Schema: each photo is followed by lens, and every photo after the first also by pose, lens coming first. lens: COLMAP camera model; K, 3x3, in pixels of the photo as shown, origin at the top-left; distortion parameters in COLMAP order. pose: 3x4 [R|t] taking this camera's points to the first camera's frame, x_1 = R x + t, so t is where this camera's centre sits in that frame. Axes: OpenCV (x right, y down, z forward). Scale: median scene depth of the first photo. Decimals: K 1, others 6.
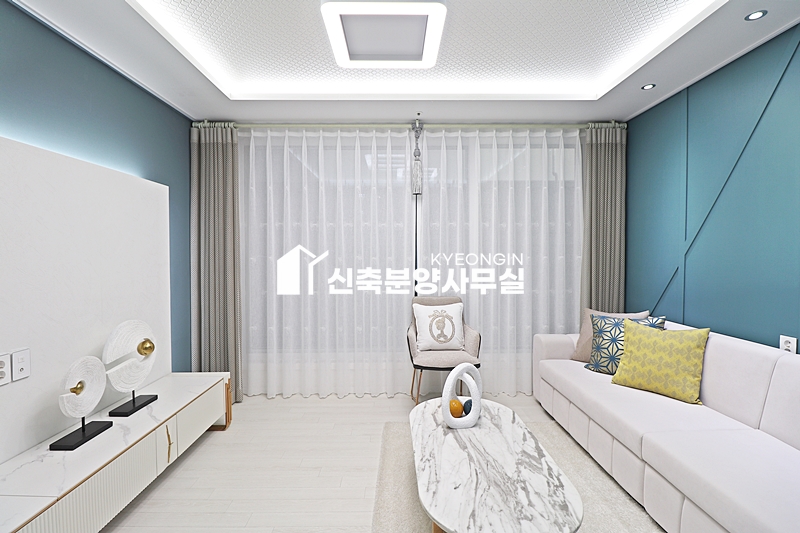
lens RADIAL K [[371.2, 0, 400.0], [0, 371.2, 265.1], [0, 0, 1]] dist [-0.000165, -0.000003]
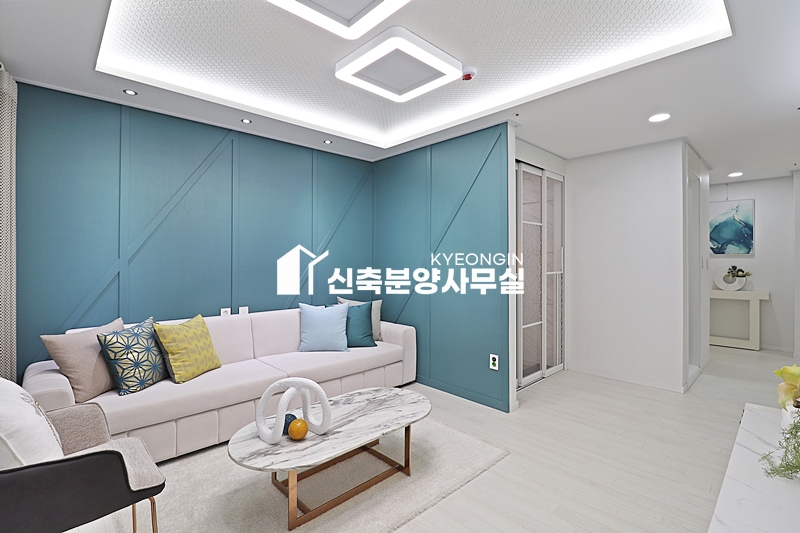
lens RADIAL K [[371.2, 0, 400.4], [0, 371.2, 263.3], [0, 0, 1]] dist [-0.000165, -0.000003]
pose [[-0.683212, -0.003731, 0.730210, -0.914036], [0.012698, 0.999775, 0.016988, -0.043429], [-0.730110, 0.020879, -0.683011, 1.900570]]
